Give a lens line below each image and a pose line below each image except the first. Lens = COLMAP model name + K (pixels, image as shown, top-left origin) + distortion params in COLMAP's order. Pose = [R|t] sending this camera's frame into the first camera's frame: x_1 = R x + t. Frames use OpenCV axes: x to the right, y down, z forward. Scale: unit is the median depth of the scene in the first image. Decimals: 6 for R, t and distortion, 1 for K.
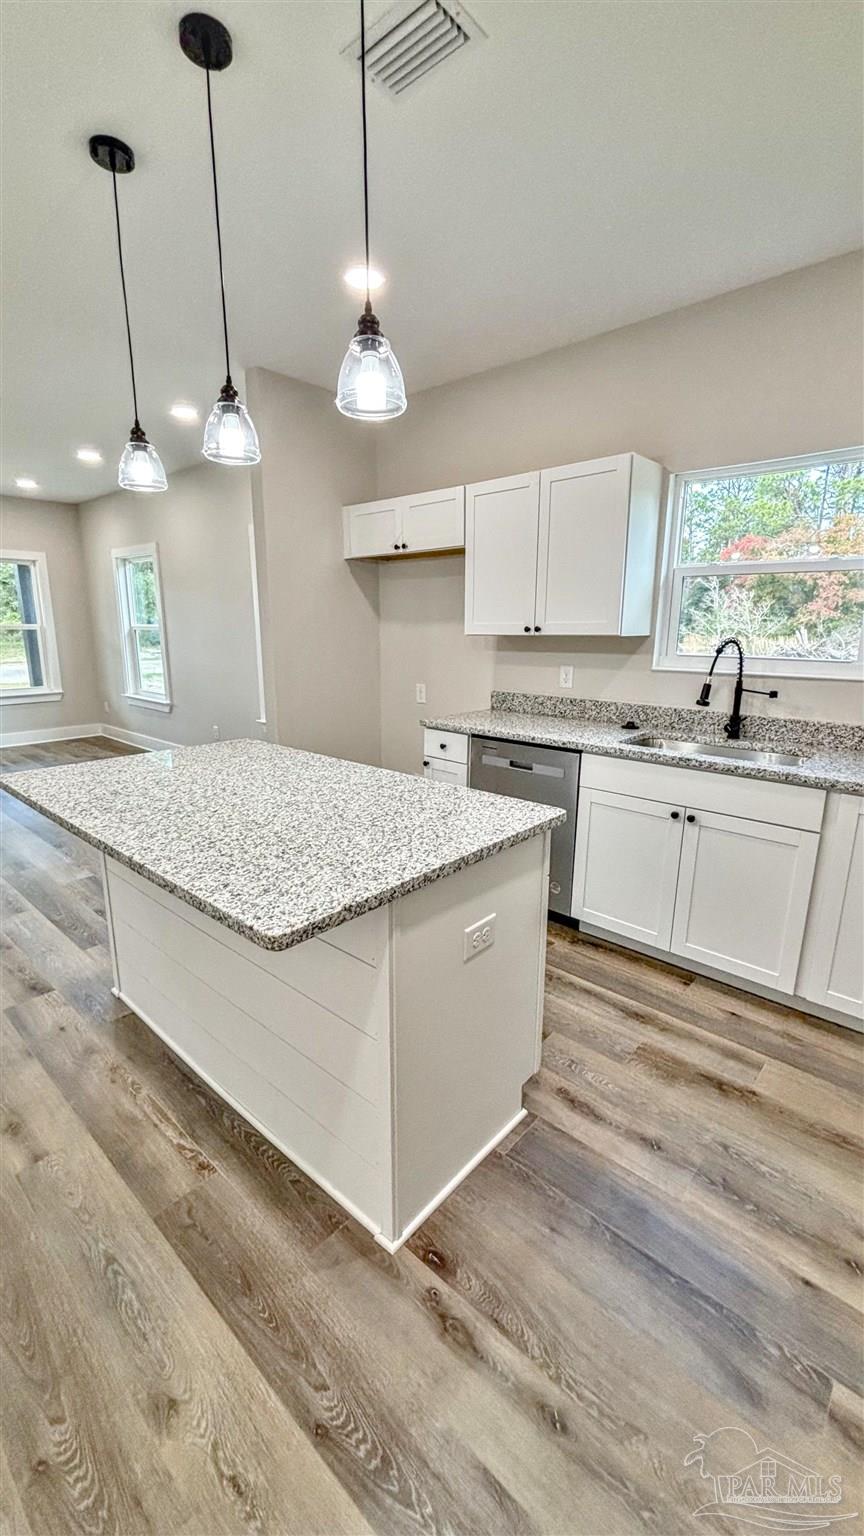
lens RADIAL K [[617.8, 0, 434.2], [0, 617.8, 766.7], [0, 0, 1]] dist [-0.001349, -0.000157]
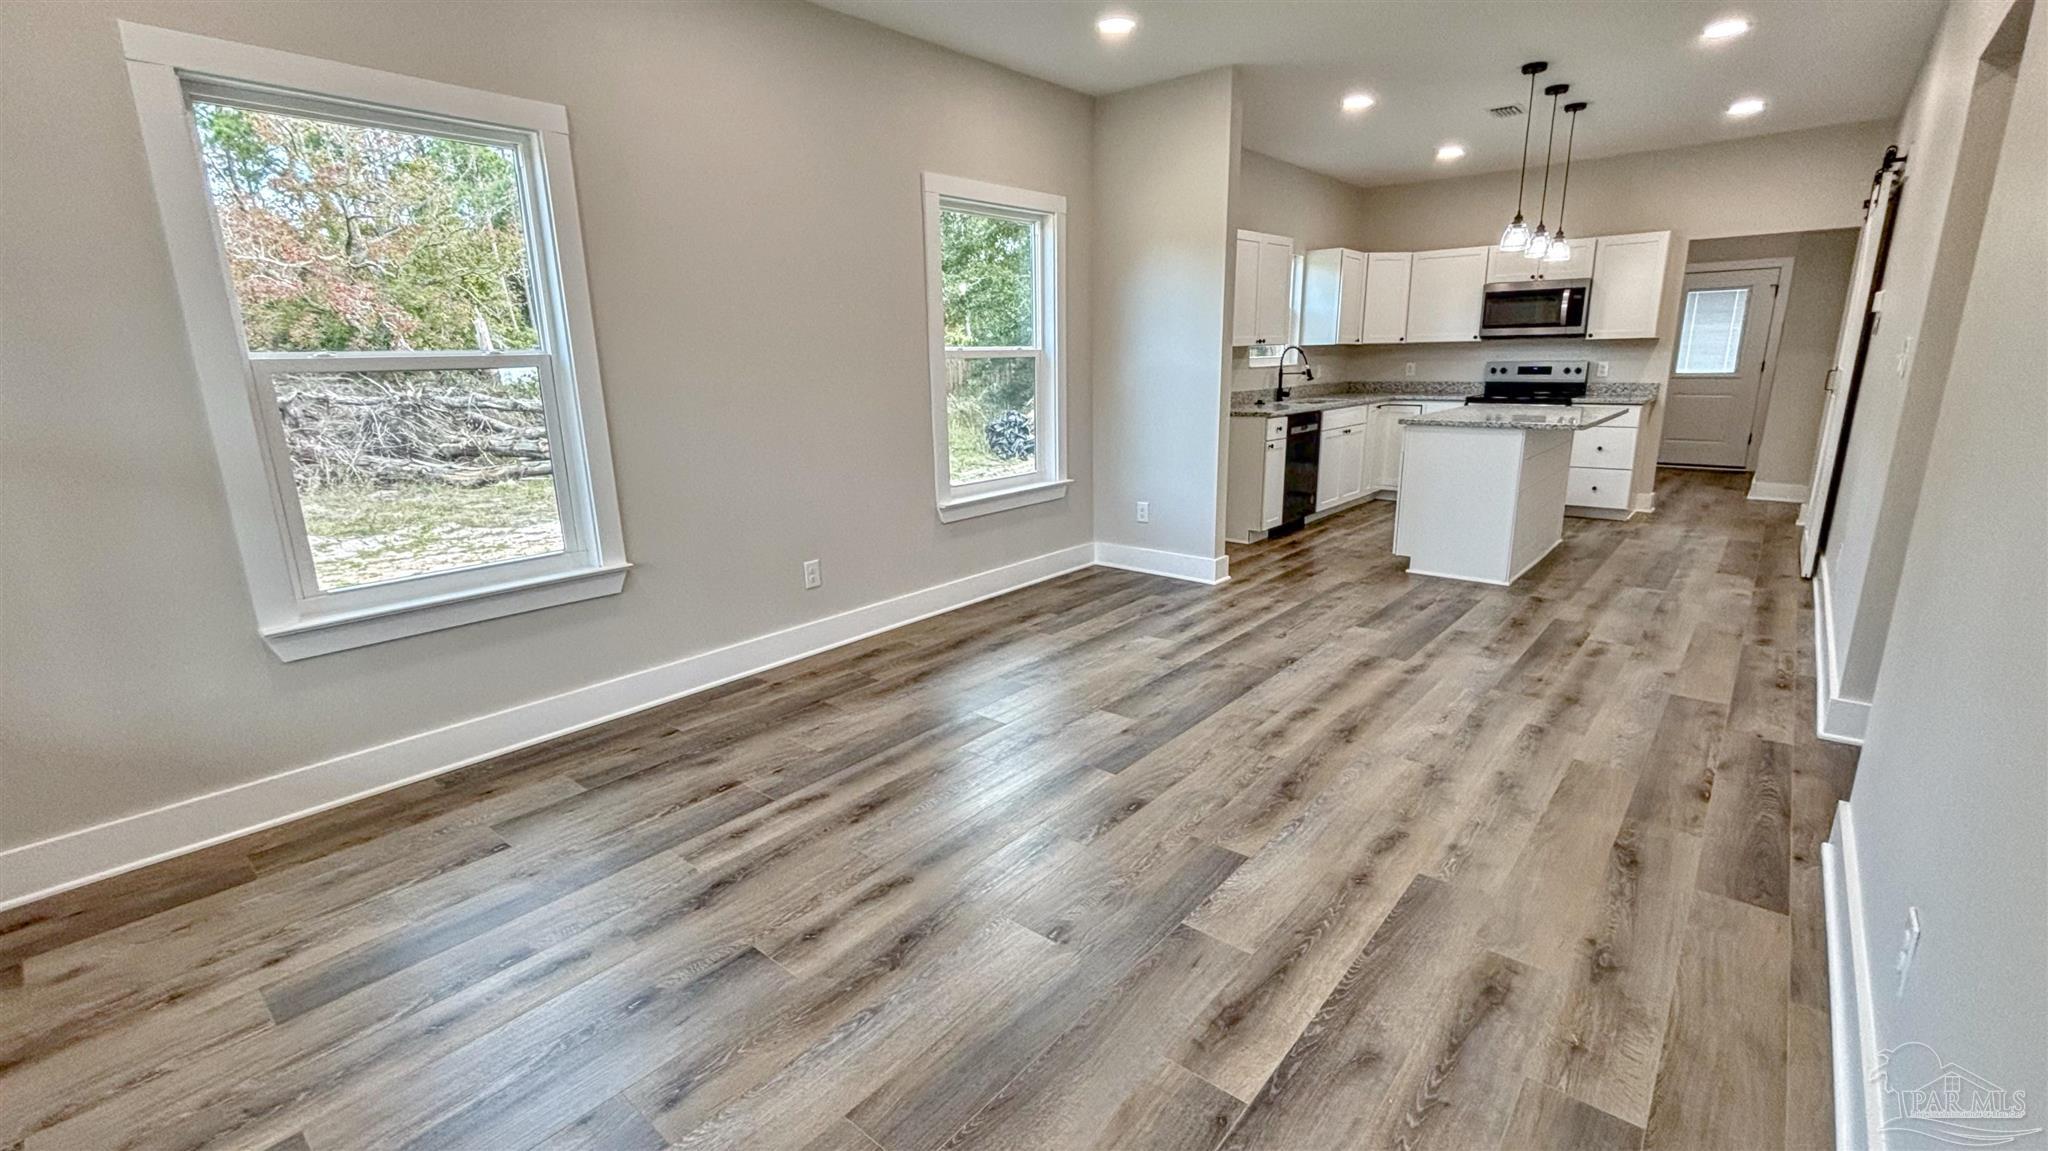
lens RADIAL K [[854.3, 0, 1026.1], [0, 854.3, 569.1], [0, 0, 1]] dist [-0.016059, 0.000010]
pose [[-0.001621, -0.247715, 0.968832, -2.703129], [0.246216, 0.938908, 0.240476, -0.477093], [-0.969214, 0.238932, 0.059470, 2.178052]]
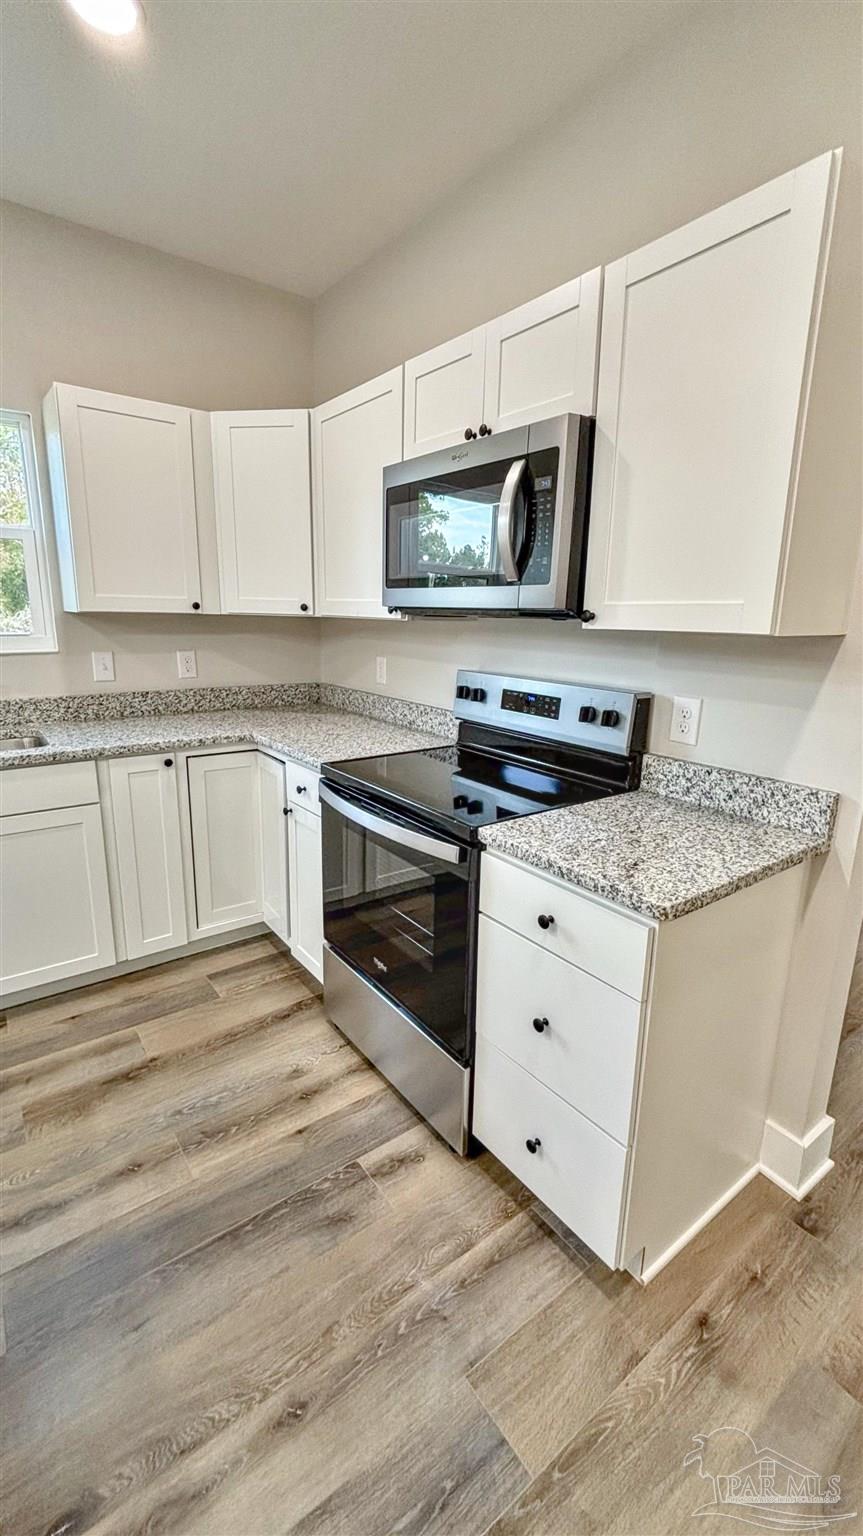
lens RADIAL K [[648.4, 0, 435.1], [0, 648.4, 763.2], [0, 0, 1]] dist [-0.001154, 0.000078]
pose [[0.198986, -0.229856, 0.952665, -0.262535], [0.202108, 0.960833, 0.189611, -0.044383], [-0.958935, 0.154811, 0.237648, 0.197511]]
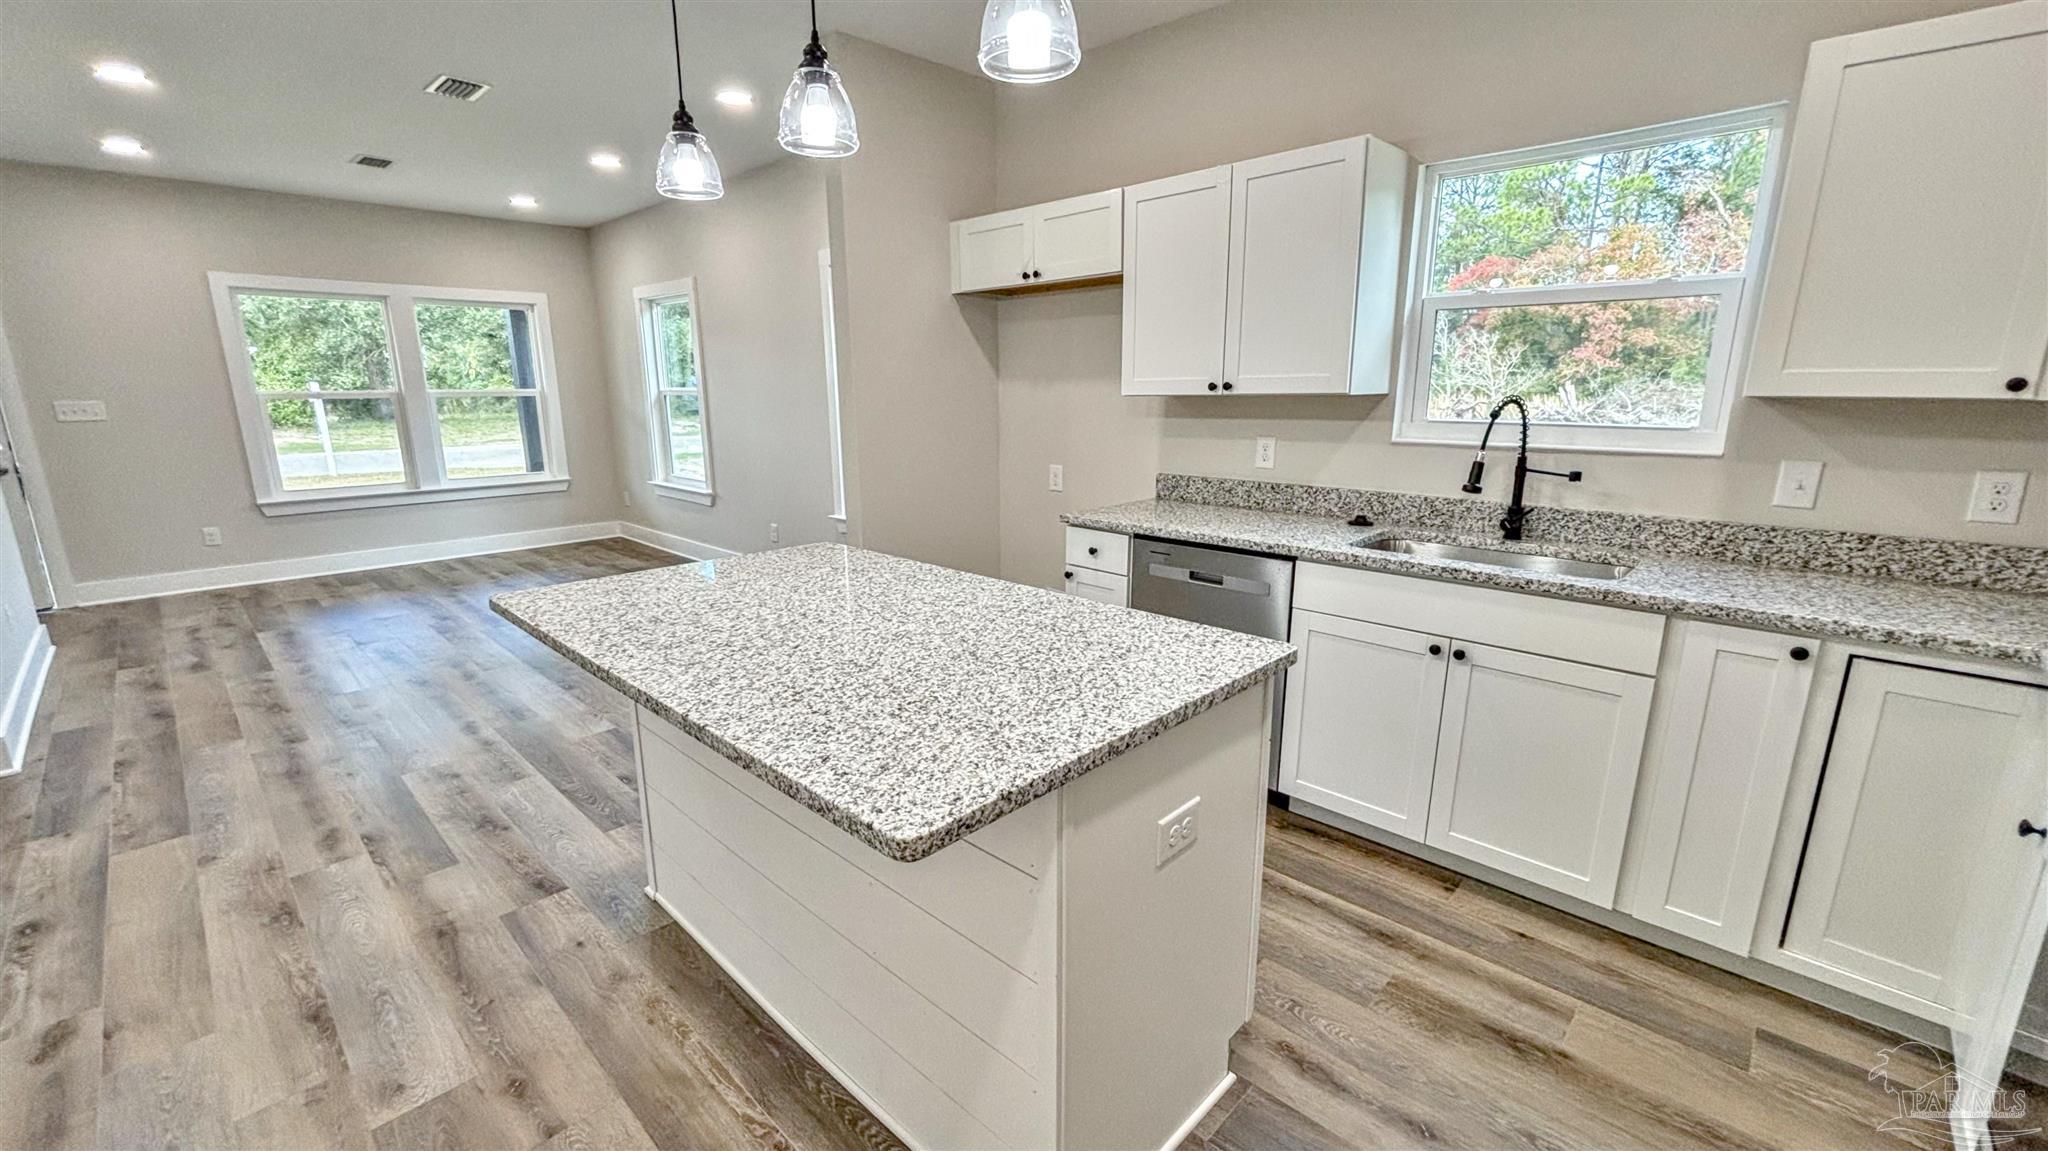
lens RADIAL K [[832.8, 0, 1024.0], [0, 832.8, 575.5], [0, 0, 1]] dist [-0.001769, -0.000238]
pose [[0.999258, -0.002204, -0.038456, -0.042984], [0.002177, 0.999997, -0.000742, -0.006506], [0.038457, 0.000658, 0.999260, 0.043217]]
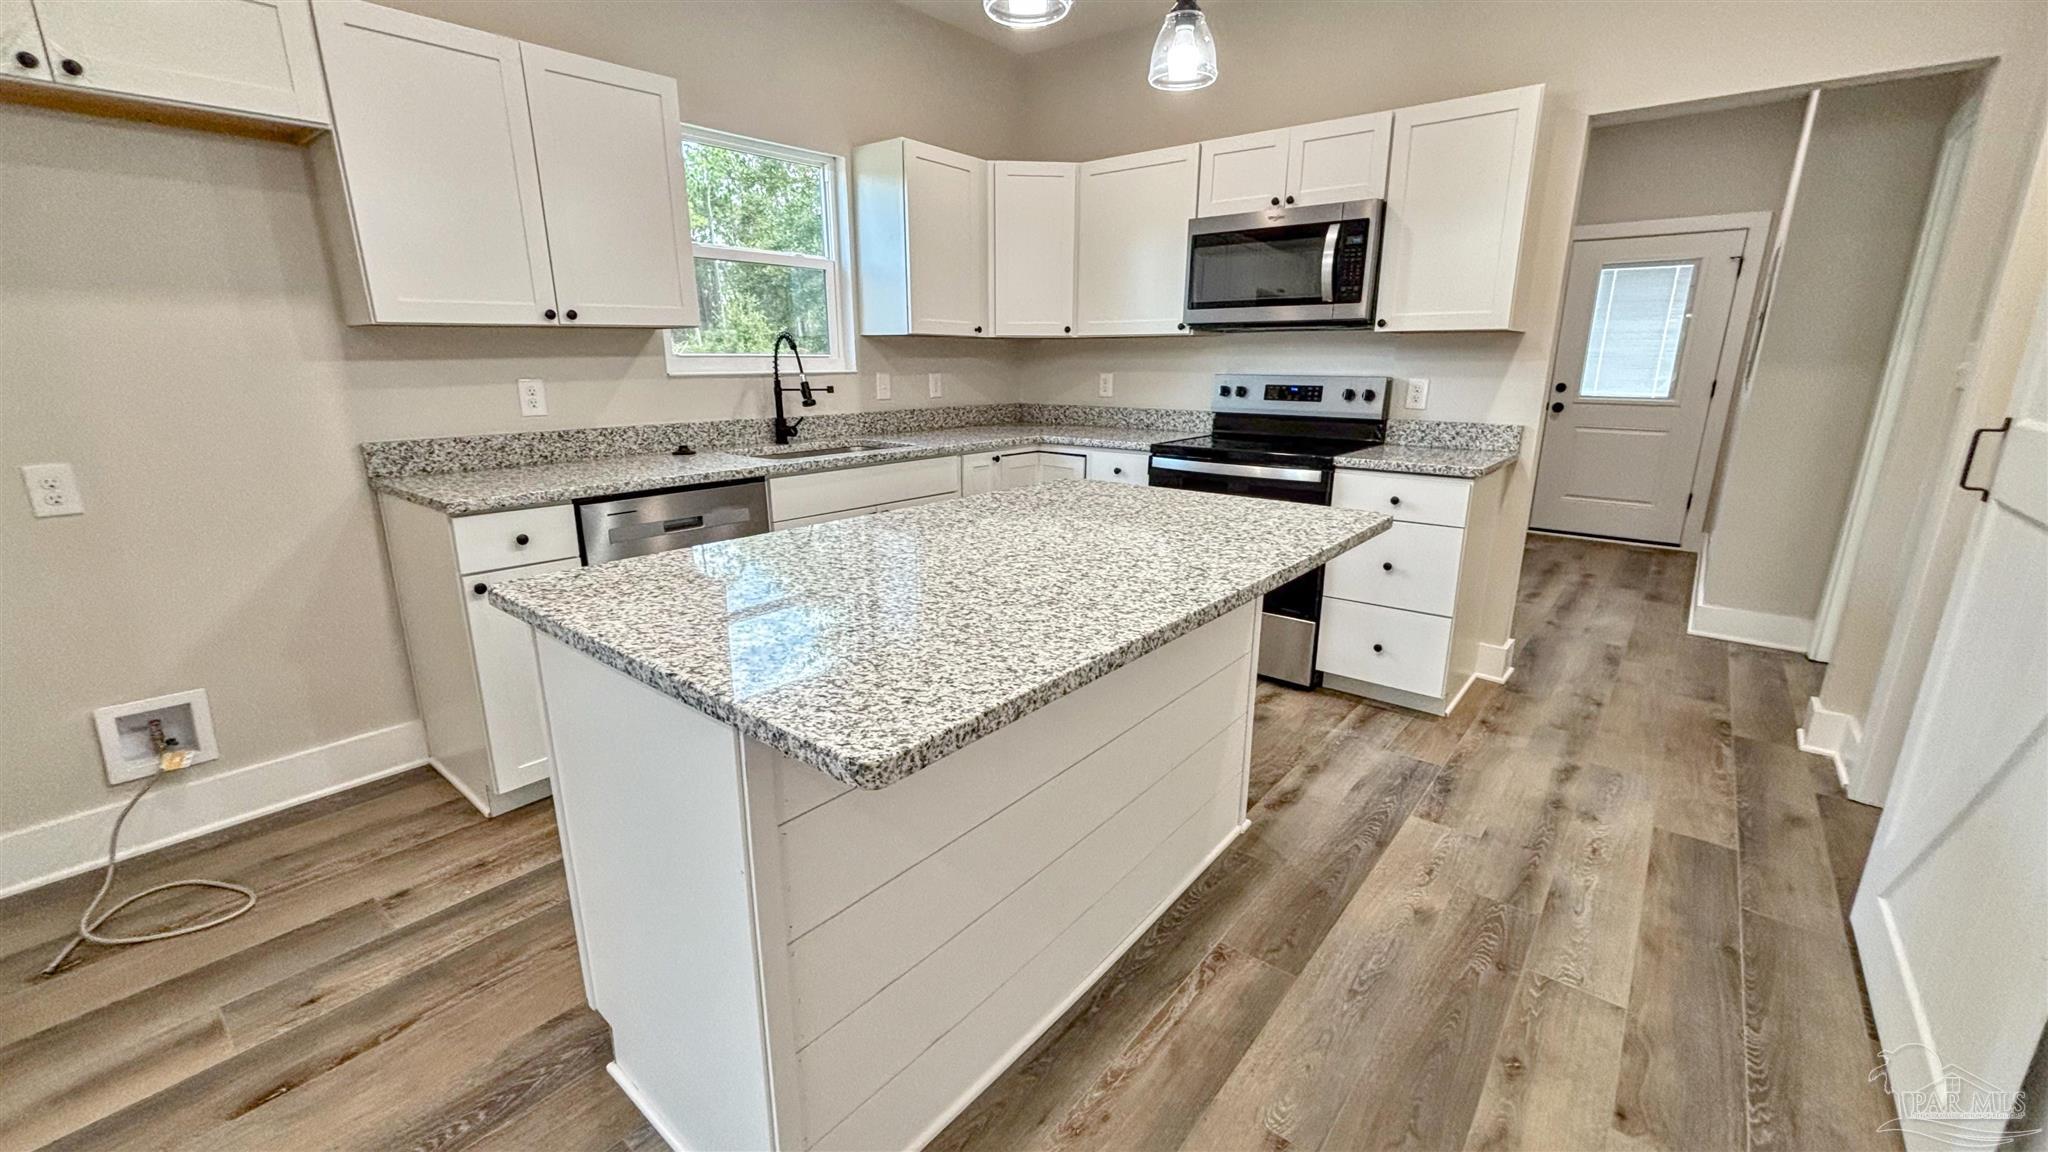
lens RADIAL K [[817.6, 0, 1031.3], [0, 817.6, 571.3], [0, 0, 1]] dist [0.001473, -0.003764]
pose [[-0.042809, -0.260161, 0.964616, -0.974030], [0.222963, 0.938663, 0.263057, -0.135190], [-0.973886, 0.226335, 0.017823, 0.840474]]
